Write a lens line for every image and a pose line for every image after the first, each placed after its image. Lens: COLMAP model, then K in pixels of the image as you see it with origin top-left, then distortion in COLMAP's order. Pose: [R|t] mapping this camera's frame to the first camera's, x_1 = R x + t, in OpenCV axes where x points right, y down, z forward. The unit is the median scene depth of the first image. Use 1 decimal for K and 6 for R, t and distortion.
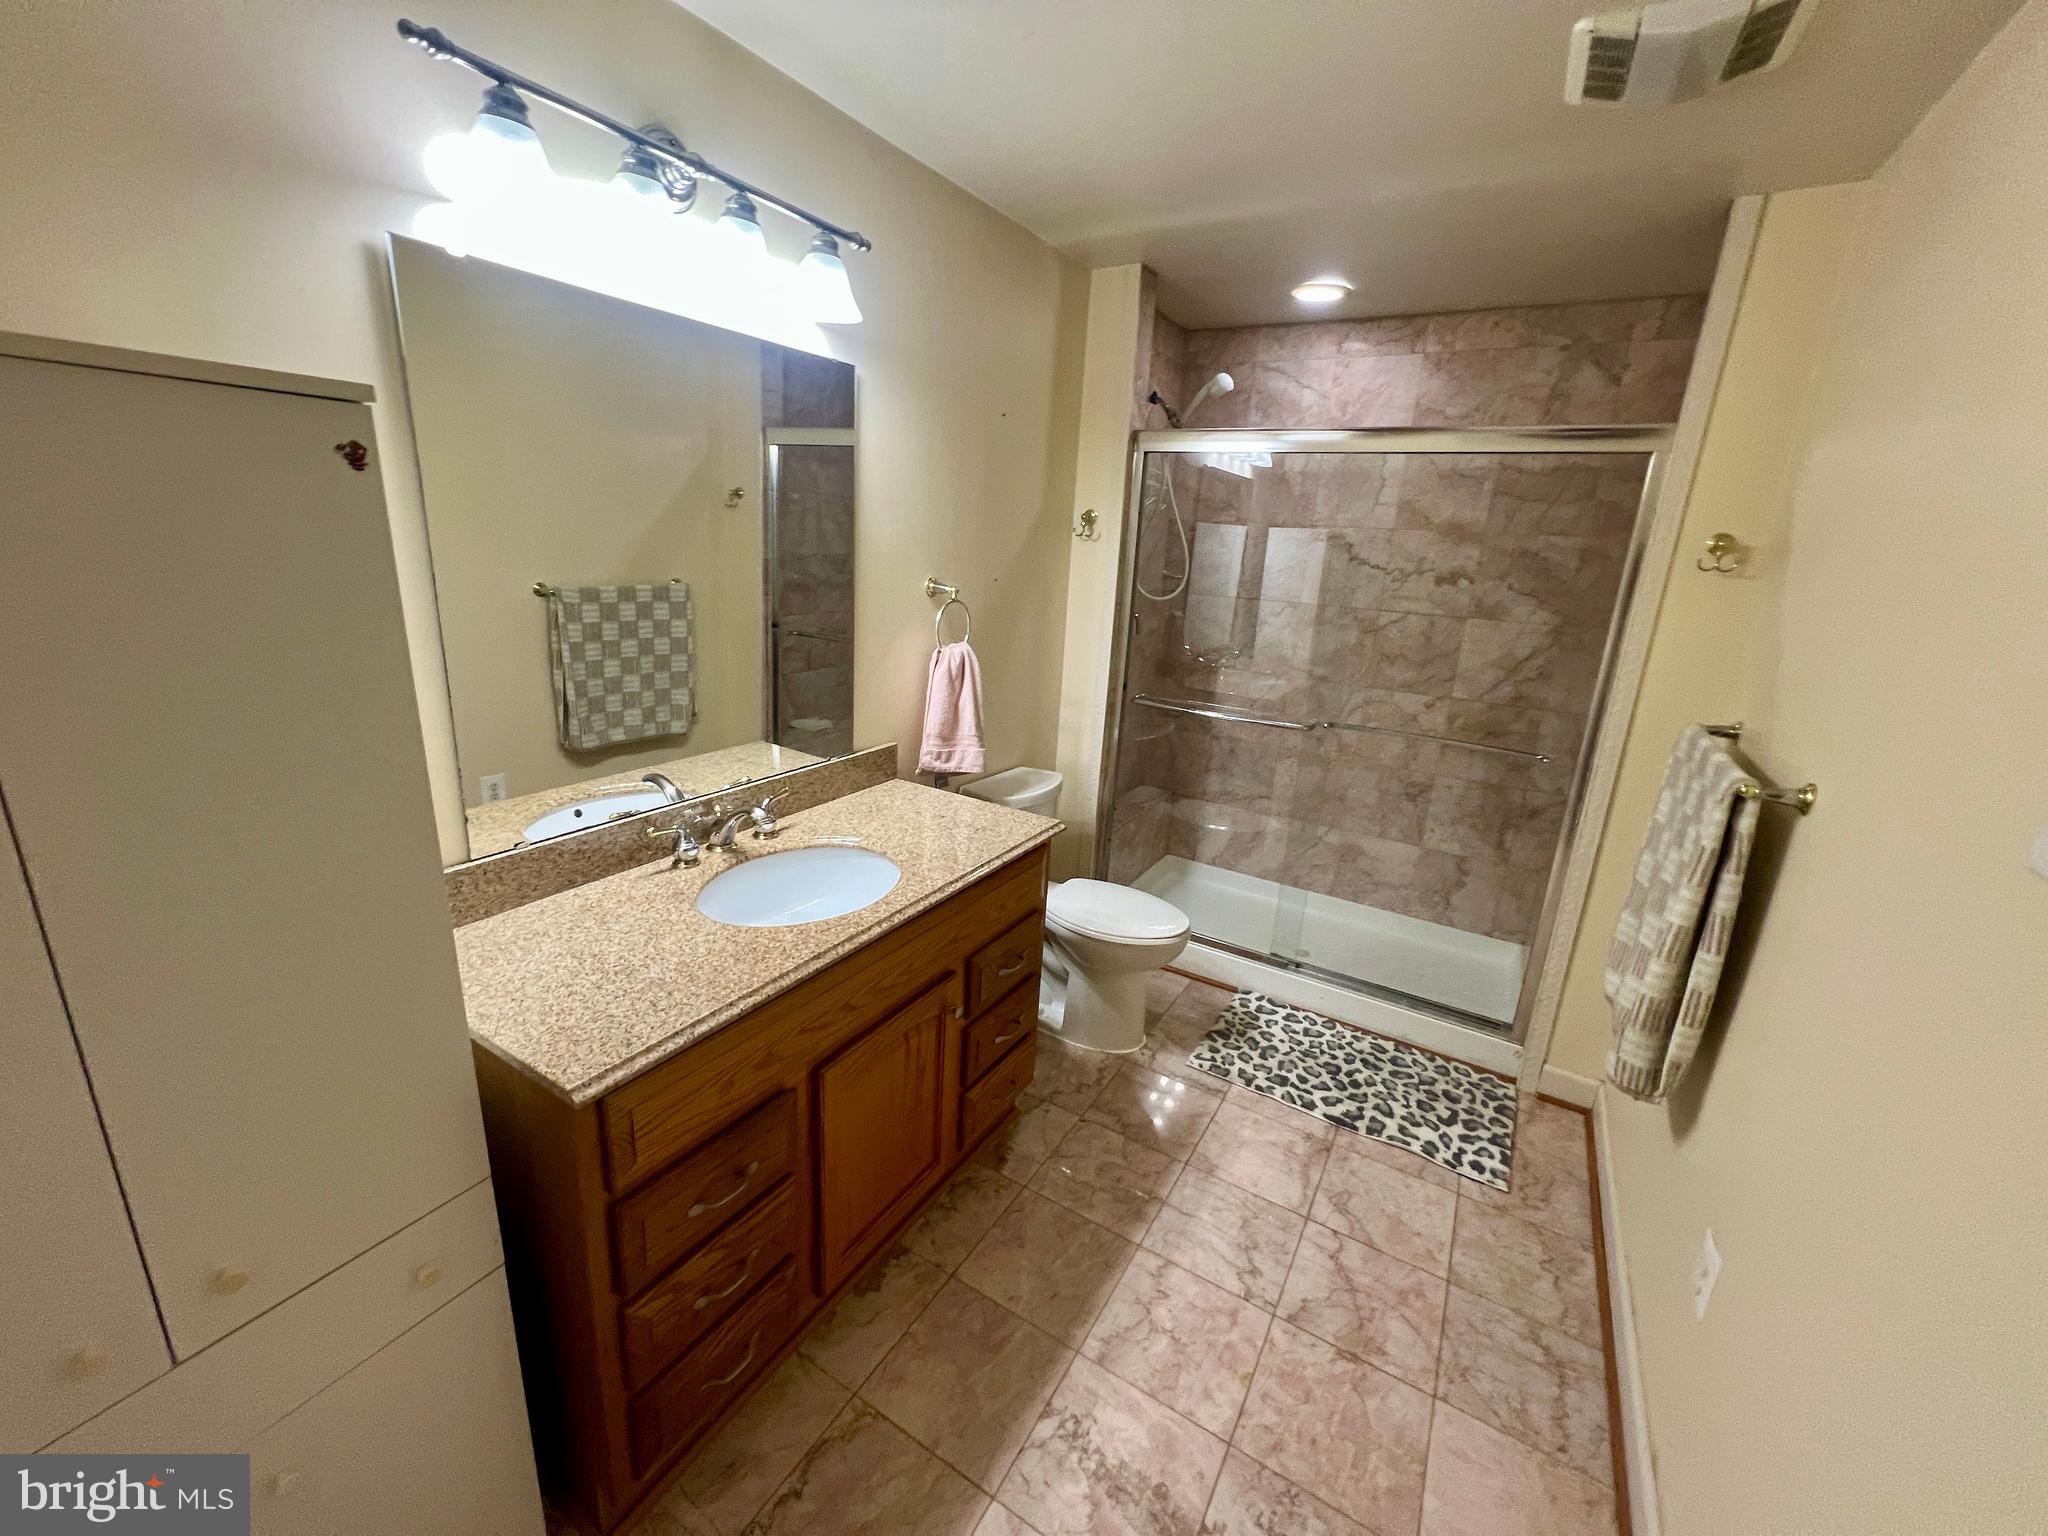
lens RADIAL K [[814.2, 0, 1013.5], [0, 814.2, 766.0], [0, 0, 1]] dist [-0.000407, -0.000433]
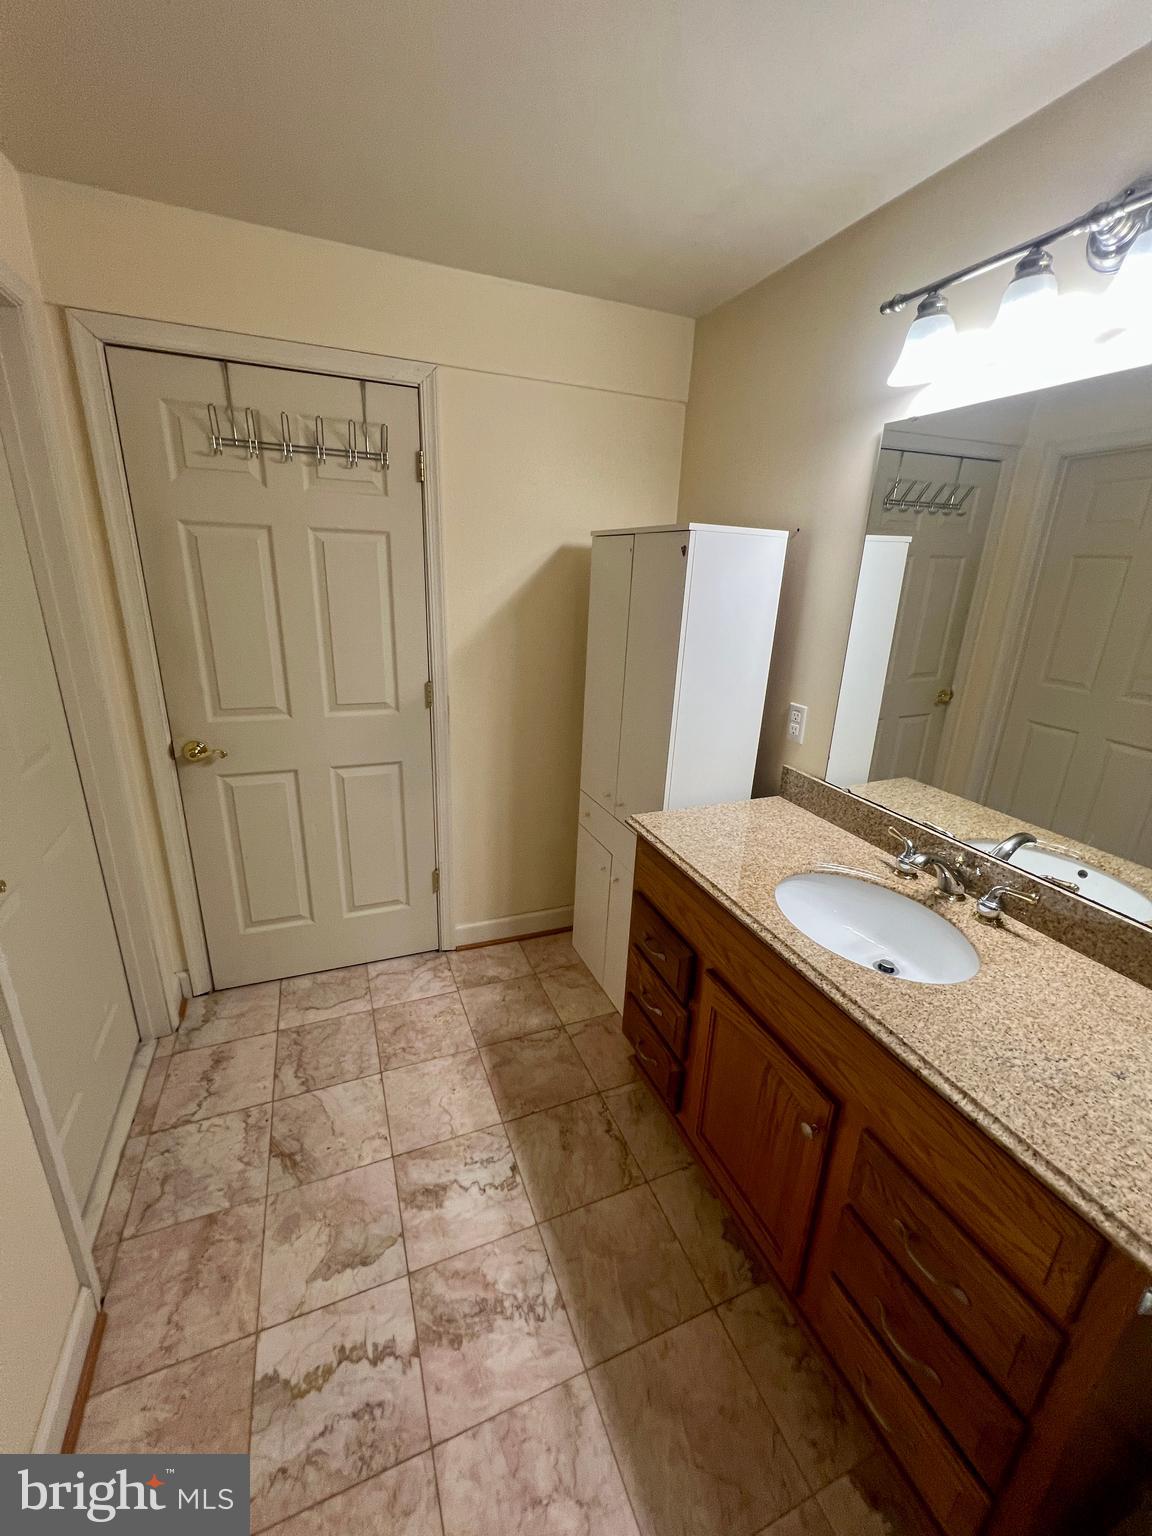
lens RADIAL K [[610.6, 0, 578.2], [0, 610.6, 760.3], [0, 0, 1]] dist [-0.000407, -0.000433]
pose [[-0.580620, 0.175748, -0.794980, 0.511870], [-0.290805, 0.867250, 0.404116, -0.227512], [0.760469, 0.465822, -0.452435, 0.902484]]
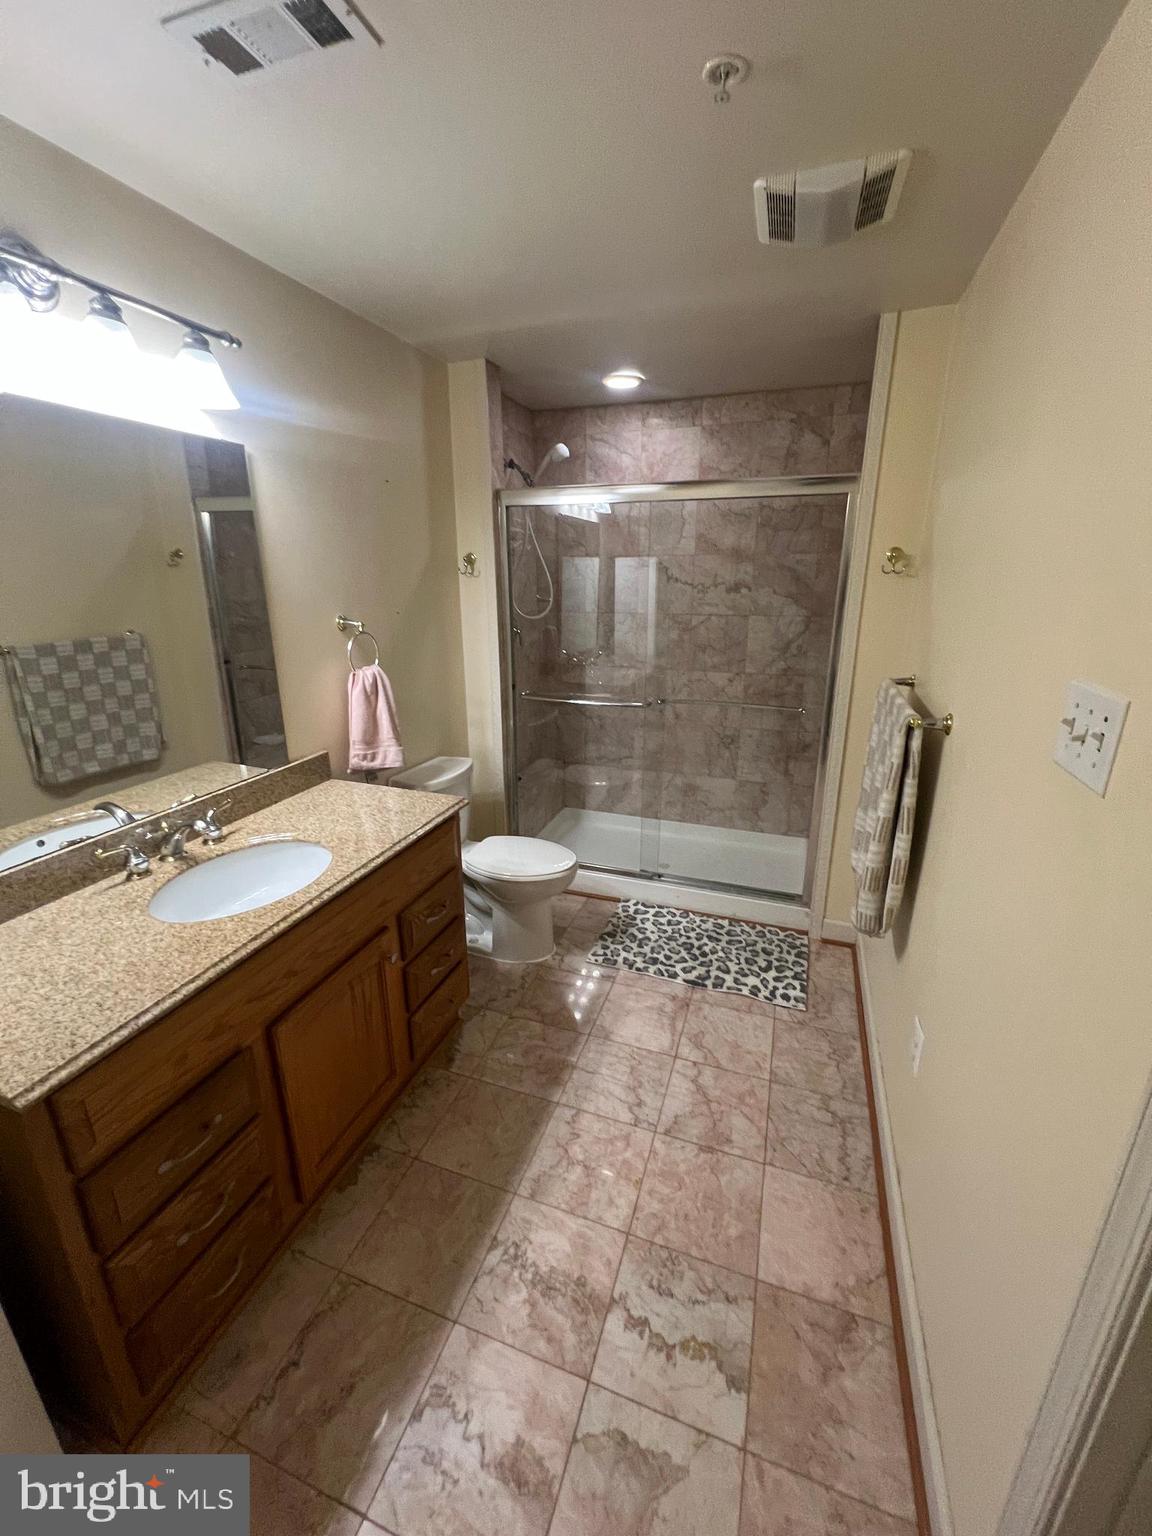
lens RADIAL K [[610.6, 0, 575.9], [0, 610.6, 762.4], [0, 0, 1]] dist [-0.000407, -0.000433]
pose [[0.976395, -0.115929, 0.182247, 0.069654], [0.110337, 0.993066, 0.040561, -0.008289], [-0.185686, -0.019495, 0.982416, 0.014713]]
